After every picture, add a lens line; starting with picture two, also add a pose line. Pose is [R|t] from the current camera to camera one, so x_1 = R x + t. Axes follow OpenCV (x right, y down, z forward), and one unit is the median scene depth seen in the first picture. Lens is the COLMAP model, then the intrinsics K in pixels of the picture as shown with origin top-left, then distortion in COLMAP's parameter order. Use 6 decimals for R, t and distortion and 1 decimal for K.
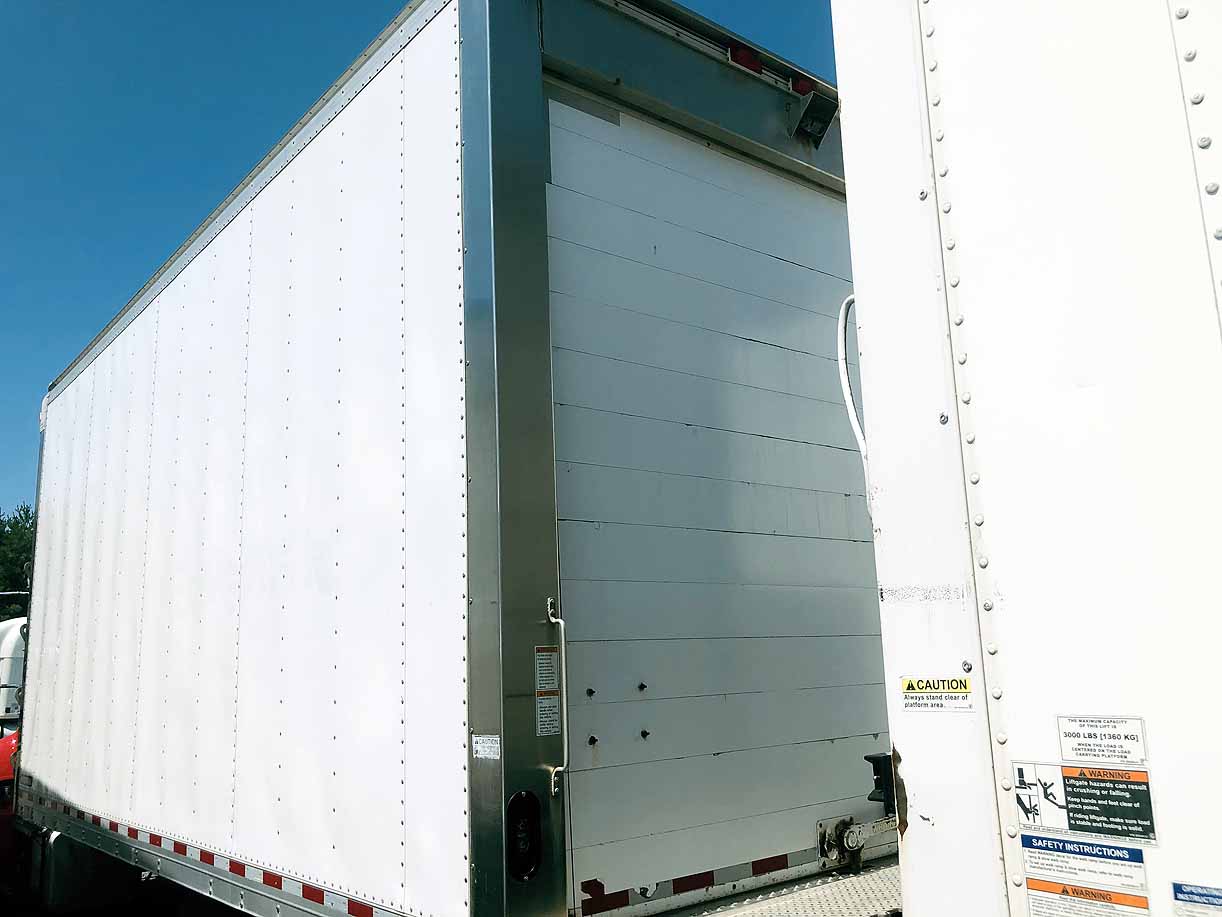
lens RADIAL K [[1011.5, 0, 613.3], [0, 1011.5, 460.9], [0, 0, 1]] dist [0.004522, -0.012574]
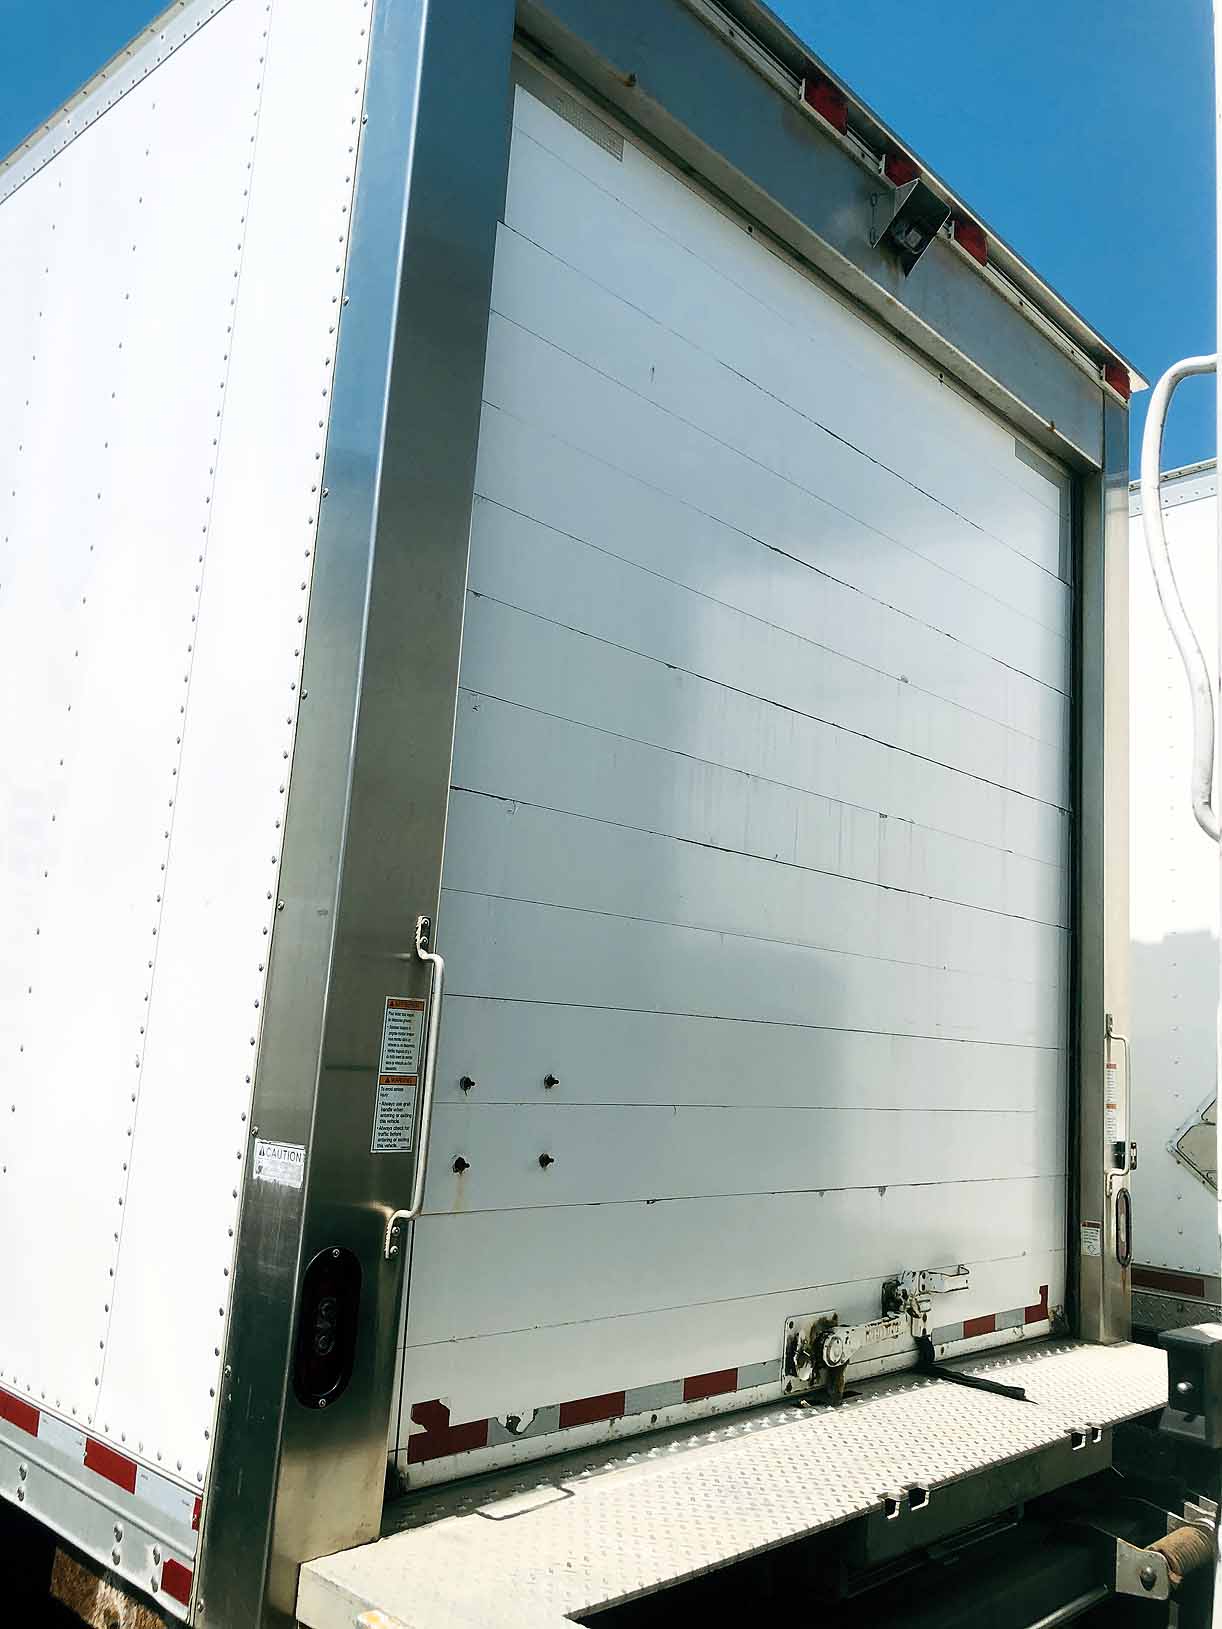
lens RADIAL K [[1348.3, 0, 607.7], [0, 1348.3, 810.5], [0, 0, 1]] dist [0.004522, -0.012574]
pose [[0.985678, 0.130075, 0.107325, -0.045809], [-0.134215, 0.990427, 0.032264, 0.035049], [-0.102101, -0.046207, 0.993700, 0.218267]]
